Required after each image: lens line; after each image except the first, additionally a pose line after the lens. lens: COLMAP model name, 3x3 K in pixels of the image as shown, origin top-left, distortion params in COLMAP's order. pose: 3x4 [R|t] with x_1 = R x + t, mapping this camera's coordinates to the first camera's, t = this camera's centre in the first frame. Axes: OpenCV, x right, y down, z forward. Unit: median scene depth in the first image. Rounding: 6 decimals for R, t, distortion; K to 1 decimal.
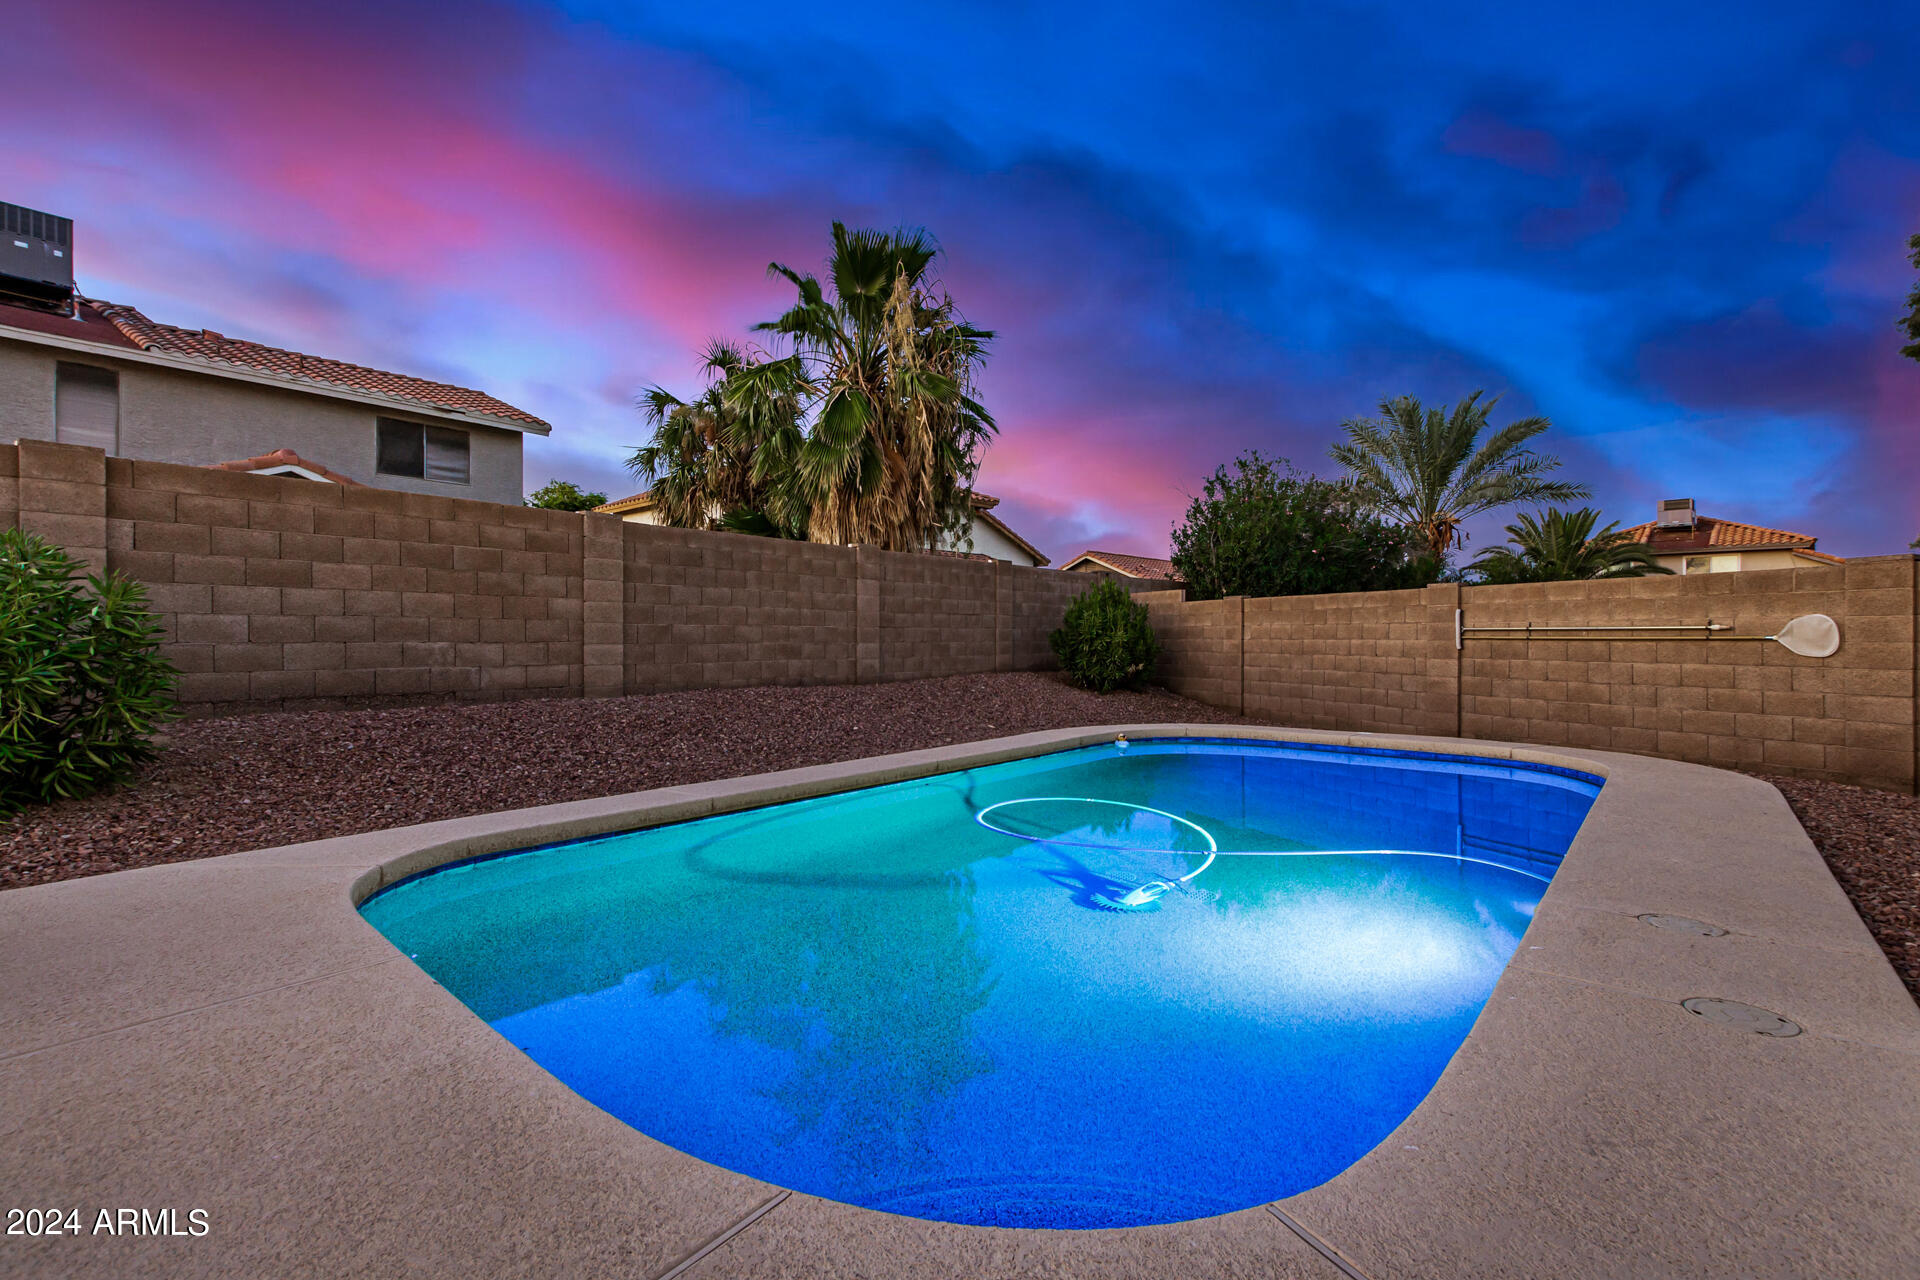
lens RADIAL K [[875.1, 0, 961.6], [0, 875.1, 646.1], [0, 0, 1]] dist [0.004867, -0.000084]
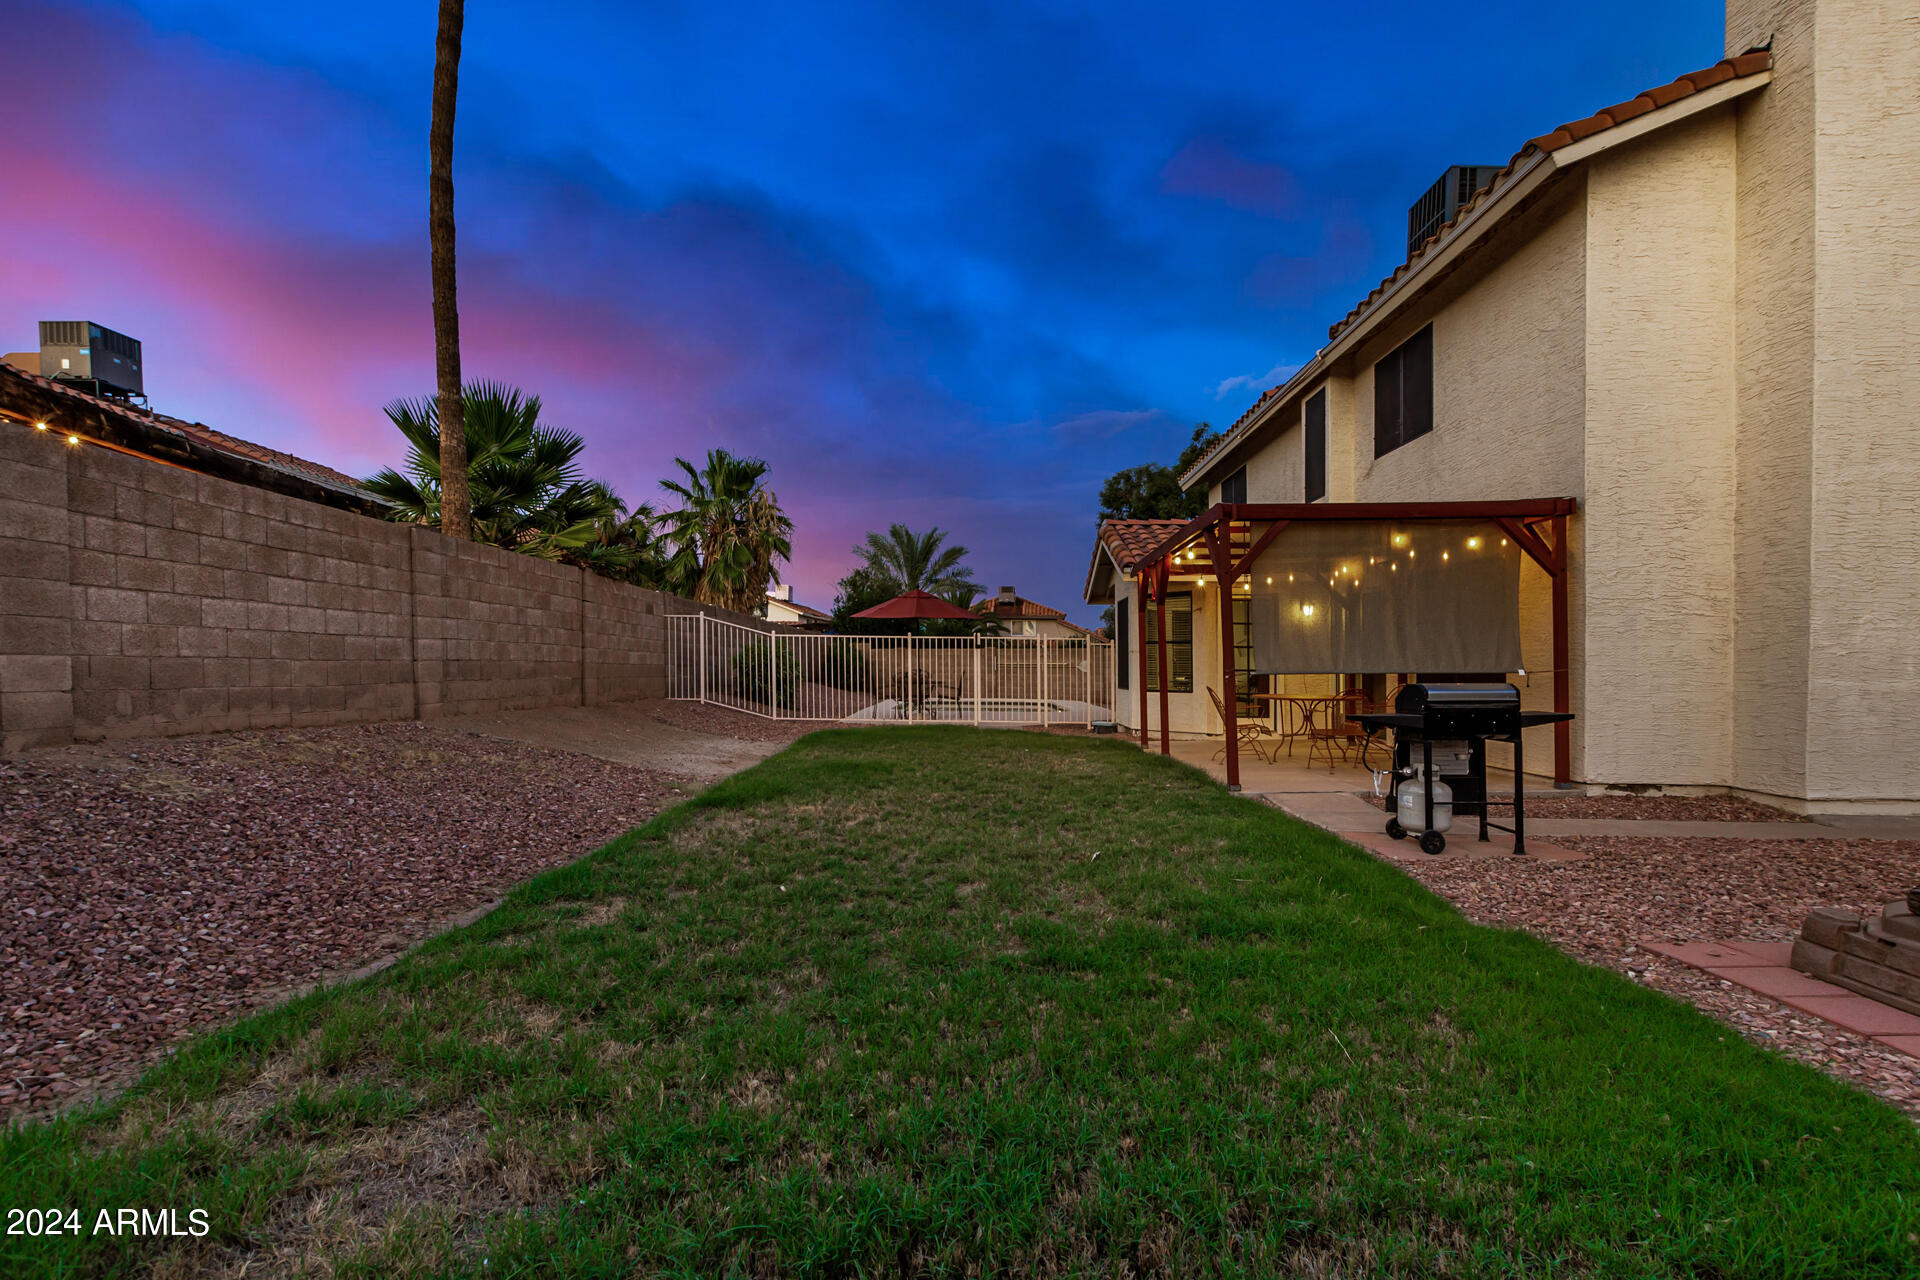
lens RADIAL K [[914.4, 0, 963.5], [0, 914.4, 694.9], [0, 0, 1]] dist [0.022299, -0.000343]
pose [[0.778464, -0.015119, 0.627507, -1.236613], [0.001525, 0.999752, 0.022196, 0.011977], [-0.627688, -0.016322, 0.778294, -1.110810]]
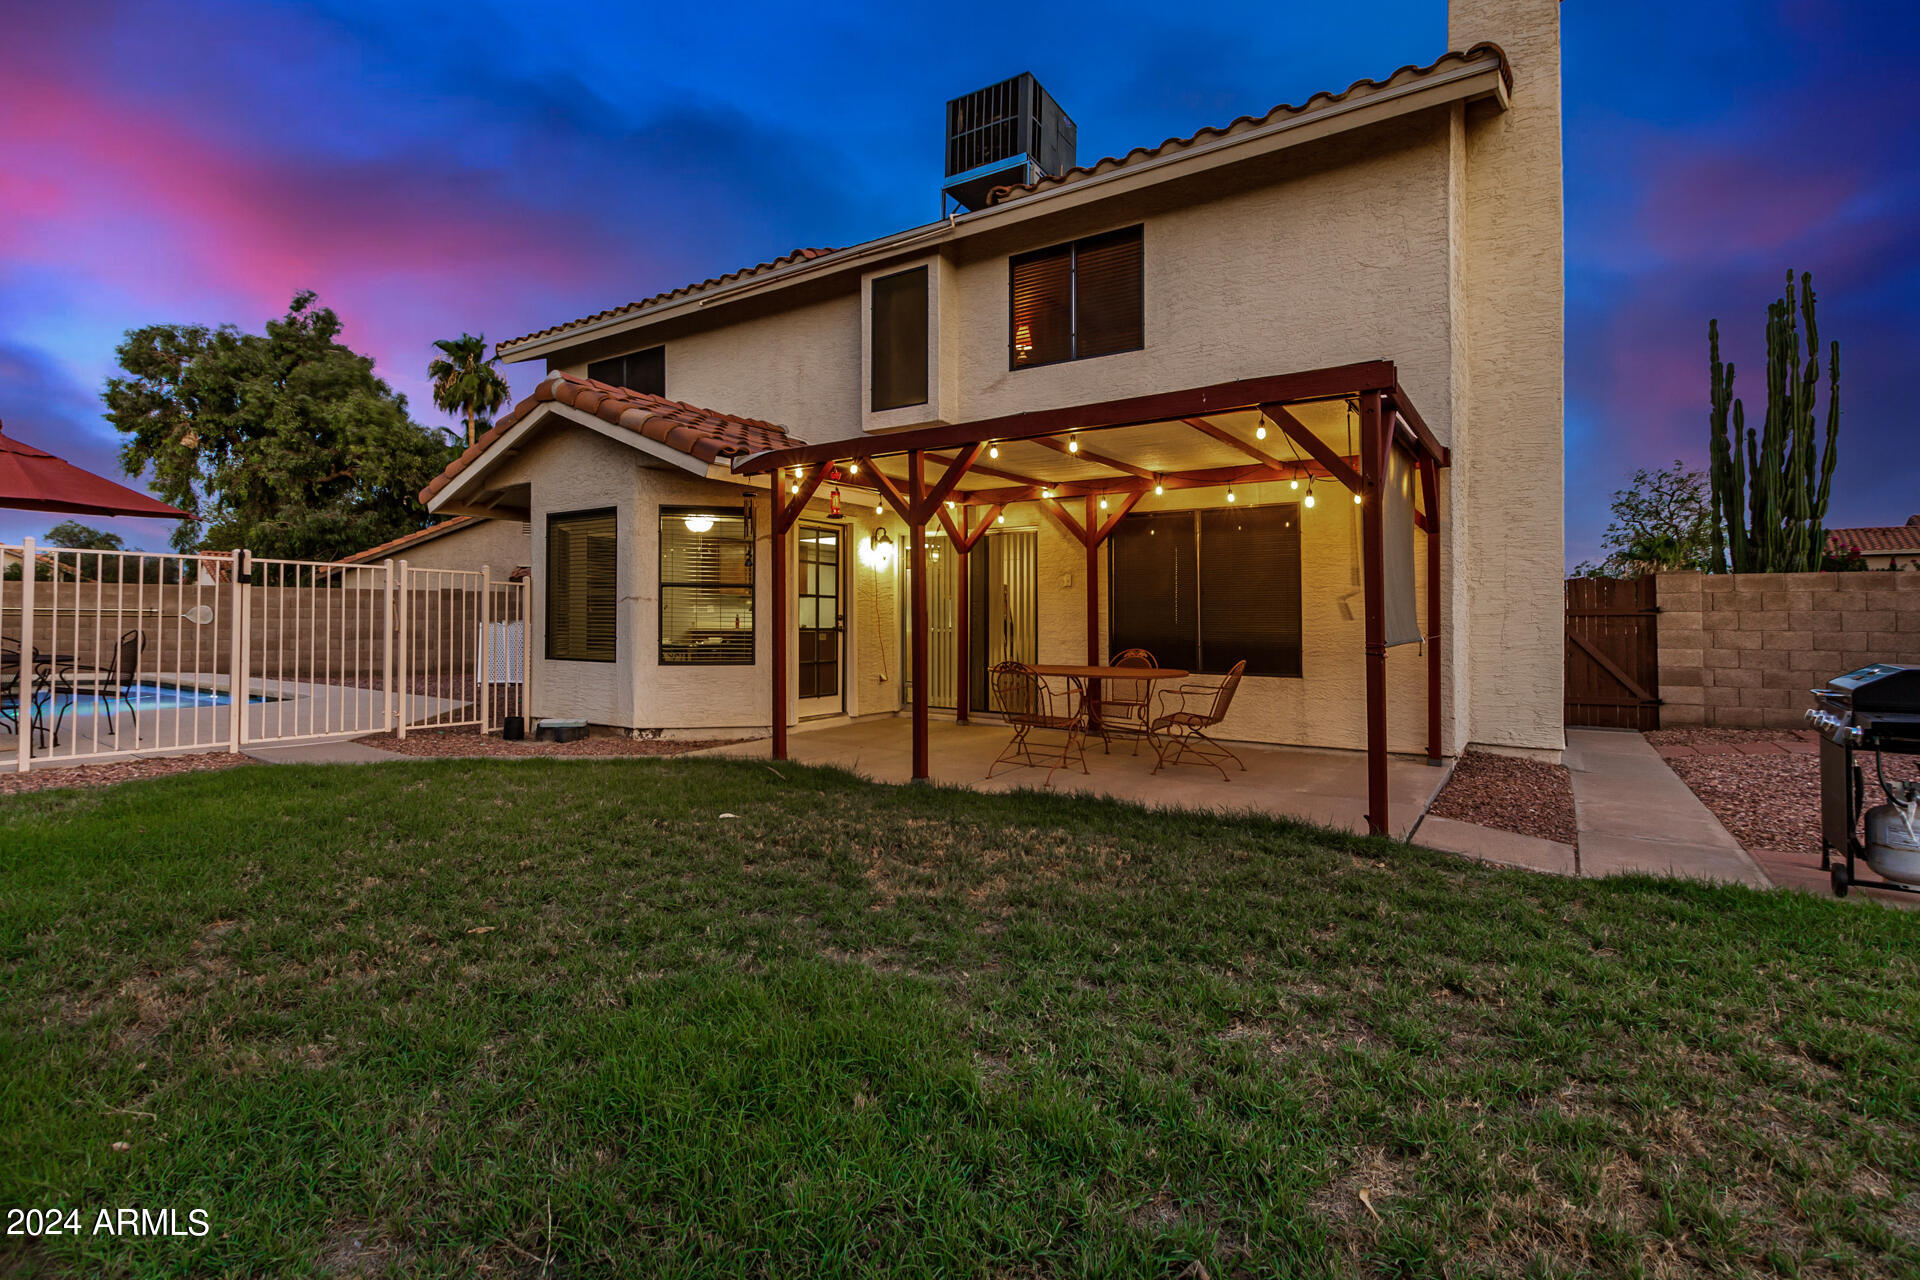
lens RADIAL K [[885.4, 0, 963.4], [0, 885.4, 615.5], [0, 0, 1]] dist [0.005836, -0.000918]
pose [[-0.110004, 0.000033, 0.993931, -1.027332], [0.002816, 0.999996, 0.000279, -0.005815], [-0.993927, 0.002830, -0.110003, -0.469183]]
